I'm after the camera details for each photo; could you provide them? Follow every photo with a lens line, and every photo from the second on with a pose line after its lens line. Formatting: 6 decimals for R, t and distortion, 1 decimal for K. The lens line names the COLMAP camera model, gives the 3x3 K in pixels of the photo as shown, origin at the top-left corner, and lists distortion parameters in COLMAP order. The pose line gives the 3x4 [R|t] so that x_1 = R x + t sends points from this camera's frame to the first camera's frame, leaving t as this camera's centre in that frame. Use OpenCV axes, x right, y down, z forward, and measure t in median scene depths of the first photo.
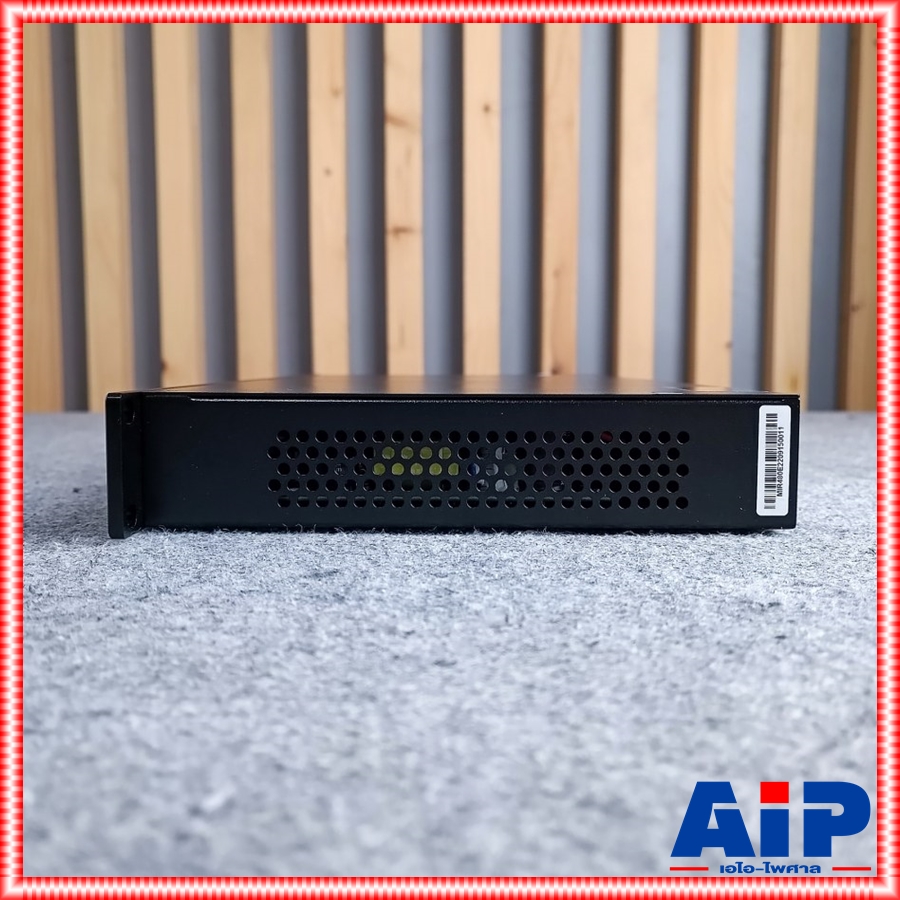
lens RADIAL K [[5251.2, 0, 452.4], [0, 5251.2, 445.1], [0, 0, 1]] dist [3.426026, 0.000000]
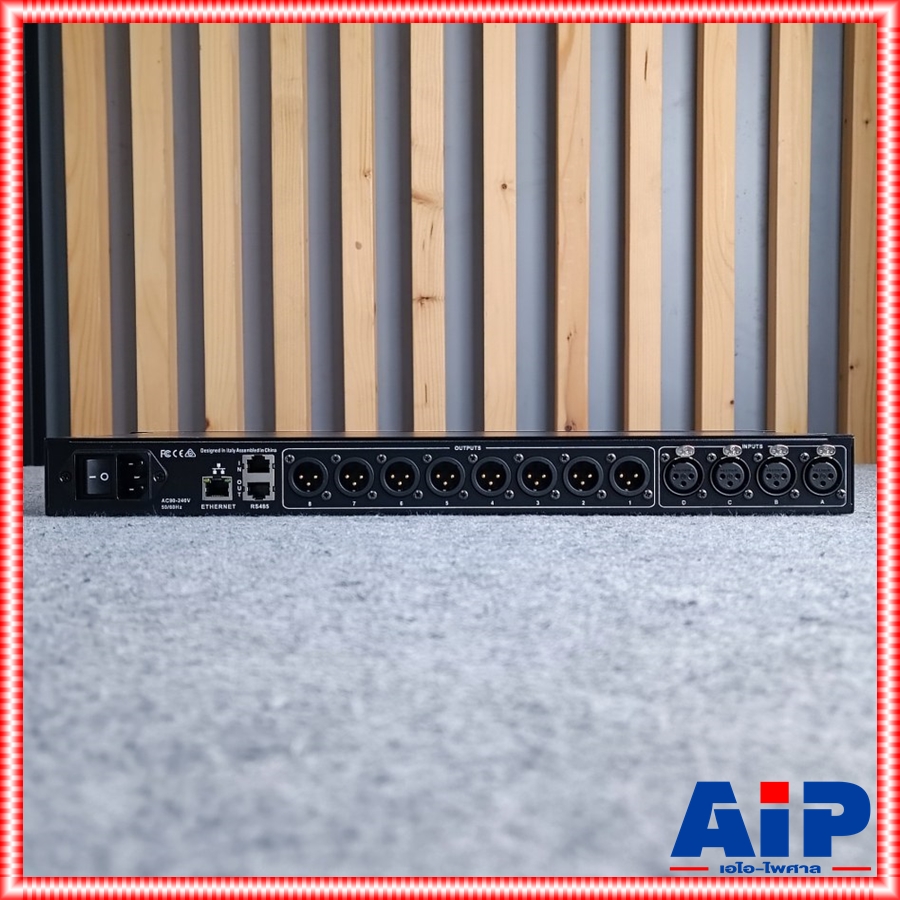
lens RADIAL K [[5251.2, 0, 404.1], [0, 5251.2, 466.1], [0, 0, 1]] dist [3.426026, 0.000000]
pose [[0.999887, -0.000219, -0.015050, 0.009194], [0.000114, 0.999976, -0.006988, 0.005421], [0.015051, 0.006986, 0.999862, -0.318931]]
